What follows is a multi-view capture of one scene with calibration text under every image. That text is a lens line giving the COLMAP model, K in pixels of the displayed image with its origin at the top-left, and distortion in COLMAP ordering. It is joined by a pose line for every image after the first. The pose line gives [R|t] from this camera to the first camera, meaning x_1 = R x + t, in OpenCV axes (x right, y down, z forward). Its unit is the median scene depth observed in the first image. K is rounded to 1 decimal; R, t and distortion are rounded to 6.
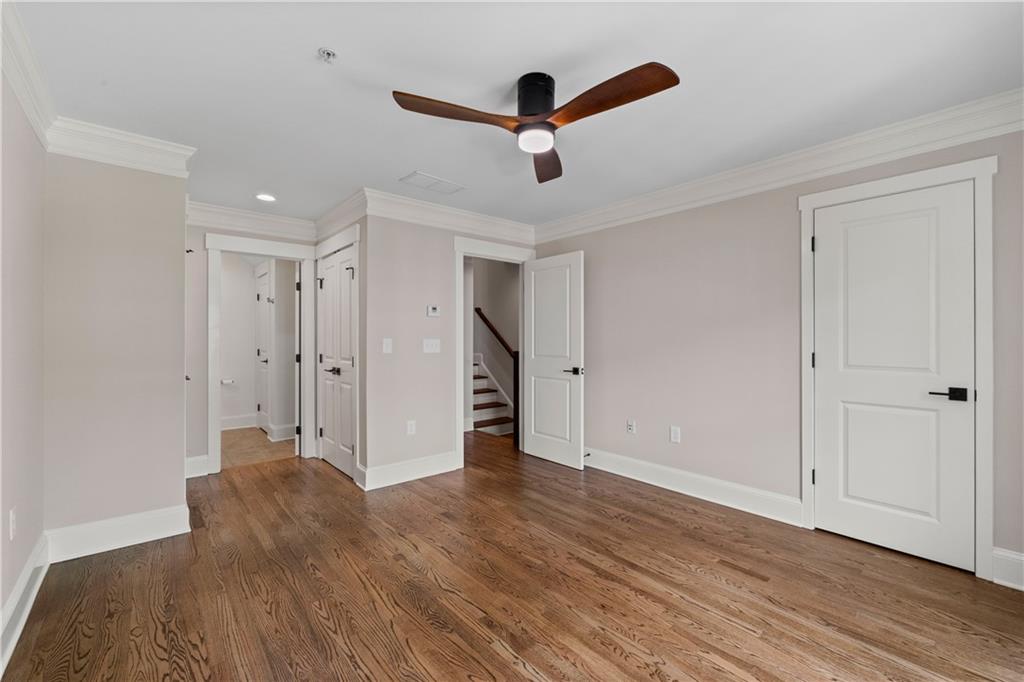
lens RADIAL K [[430.3, 0, 510.4], [0, 430.3, 337.8], [0, 0, 1]] dist [-0.006130, 0.001843]
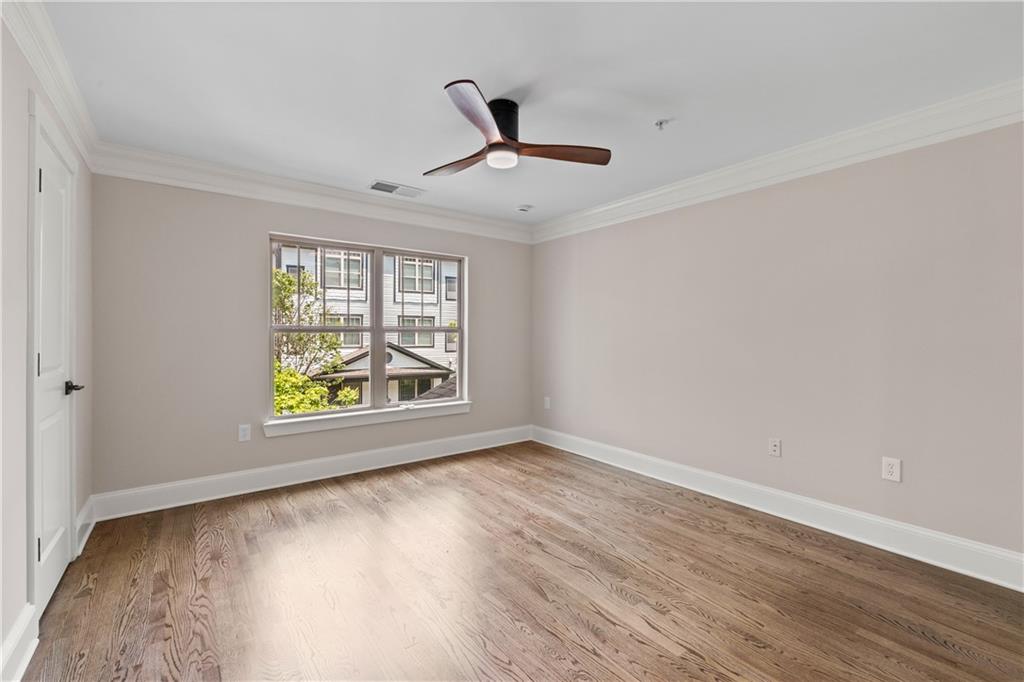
lens RADIAL K [[430.3, 0, 513.2], [0, 430.3, 336.3], [0, 0, 1]] dist [-0.006130, 0.001843]
pose [[-0.998176, -0.002128, 0.060327, -0.043062], [-0.001657, 0.999968, 0.007850, 0.001820], [-0.060342, 0.007736, -0.998148, 2.250239]]
